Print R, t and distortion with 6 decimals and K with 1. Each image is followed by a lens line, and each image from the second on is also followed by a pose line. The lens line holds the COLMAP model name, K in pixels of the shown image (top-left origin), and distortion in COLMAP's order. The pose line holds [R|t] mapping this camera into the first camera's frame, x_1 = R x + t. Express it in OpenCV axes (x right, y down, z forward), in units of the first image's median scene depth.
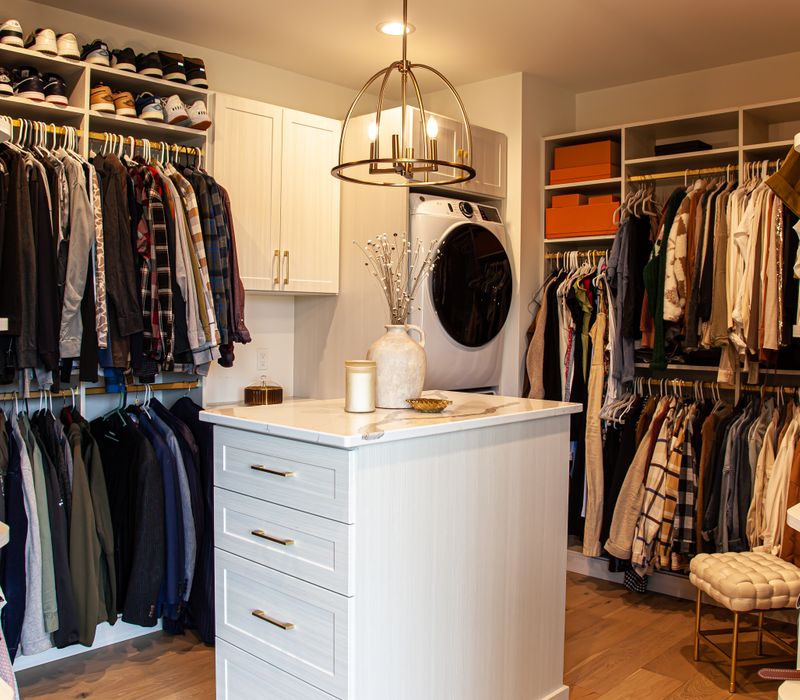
lens RADIAL K [[812.4, 0, 401.7], [0, 812.4, 330.2], [0, 0, 1]] dist [-0.133081, 0.077219]
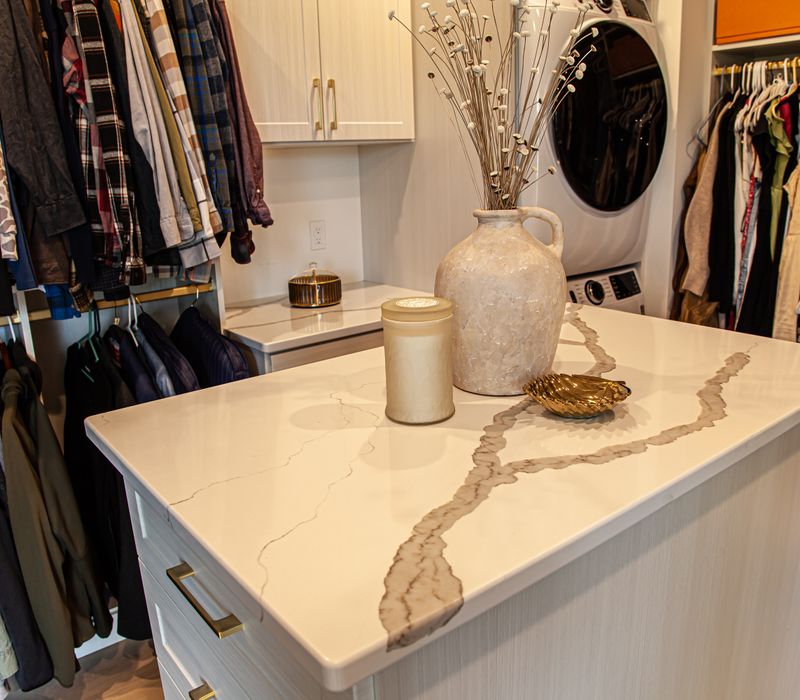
lens RADIAL K [[709.6, 0, 399.9], [0, 709.6, 358.2], [0, 0, 1]] dist [-0.119987, 0.057315]
pose [[0.989038, -0.008216, -0.147434, -0.003017], [0.046072, 0.965778, 0.255244, -0.021198], [0.140292, -0.259238, 0.955570, 0.438865]]
